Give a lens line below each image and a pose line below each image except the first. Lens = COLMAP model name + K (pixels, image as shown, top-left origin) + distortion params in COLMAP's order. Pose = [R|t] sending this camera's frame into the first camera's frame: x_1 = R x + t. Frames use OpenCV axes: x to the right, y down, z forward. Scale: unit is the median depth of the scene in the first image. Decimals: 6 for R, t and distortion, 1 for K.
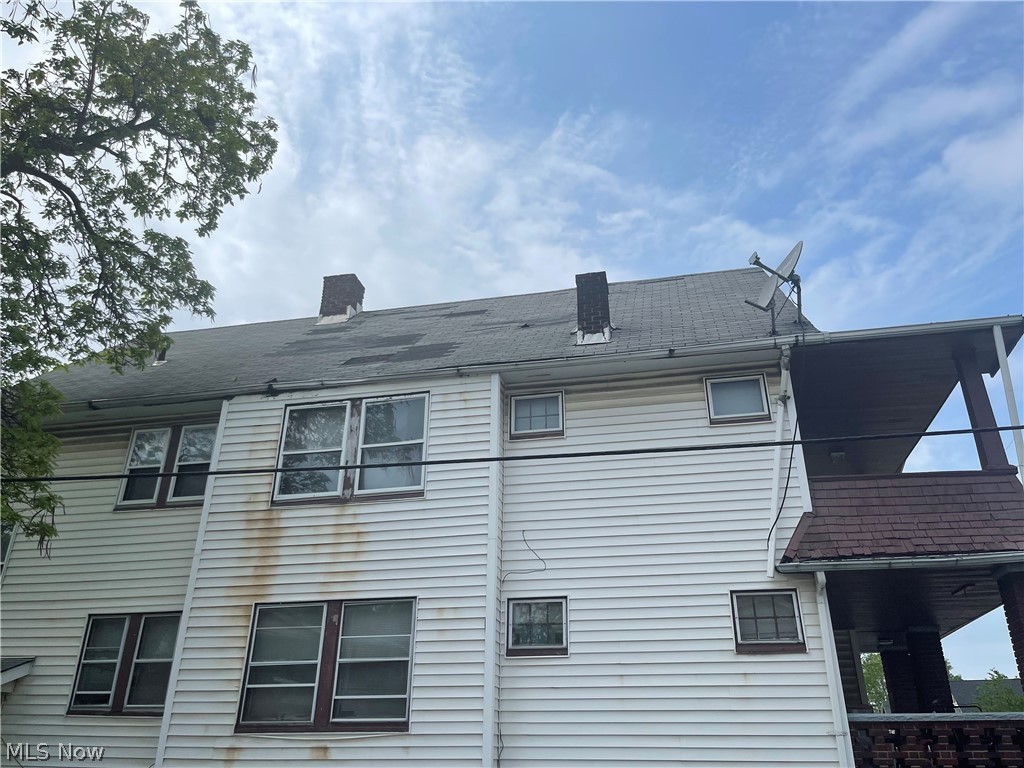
lens RADIAL K [[781.2, 0, 512.0], [0, 781.2, 384.0], [0, 0, 1]] dist [0.045509, -0.071264]
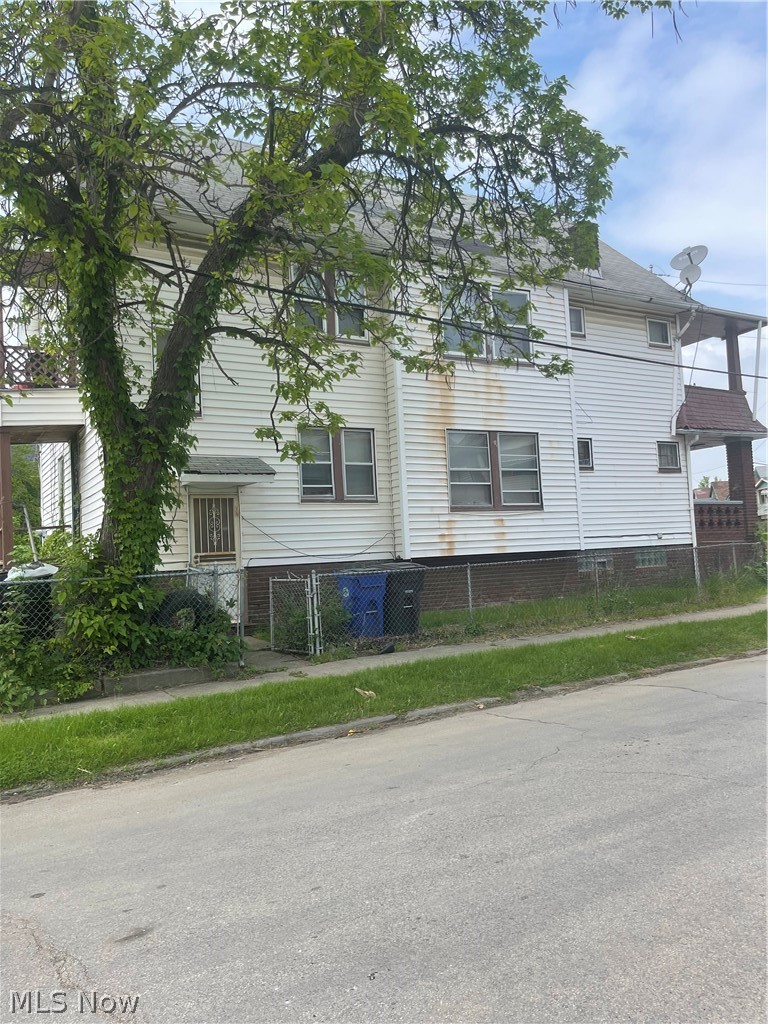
lens RADIAL K [[781.2, 0, 384.0], [0, 781.2, 512.0], [0, 0, 1]] dist [0.045509, -0.071264]
pose [[0.737952, -0.003166, 0.674846, -1.375524], [-0.244984, 0.930515, 0.272258, 0.064761], [-0.628816, -0.366240, 0.685900, 0.053874]]
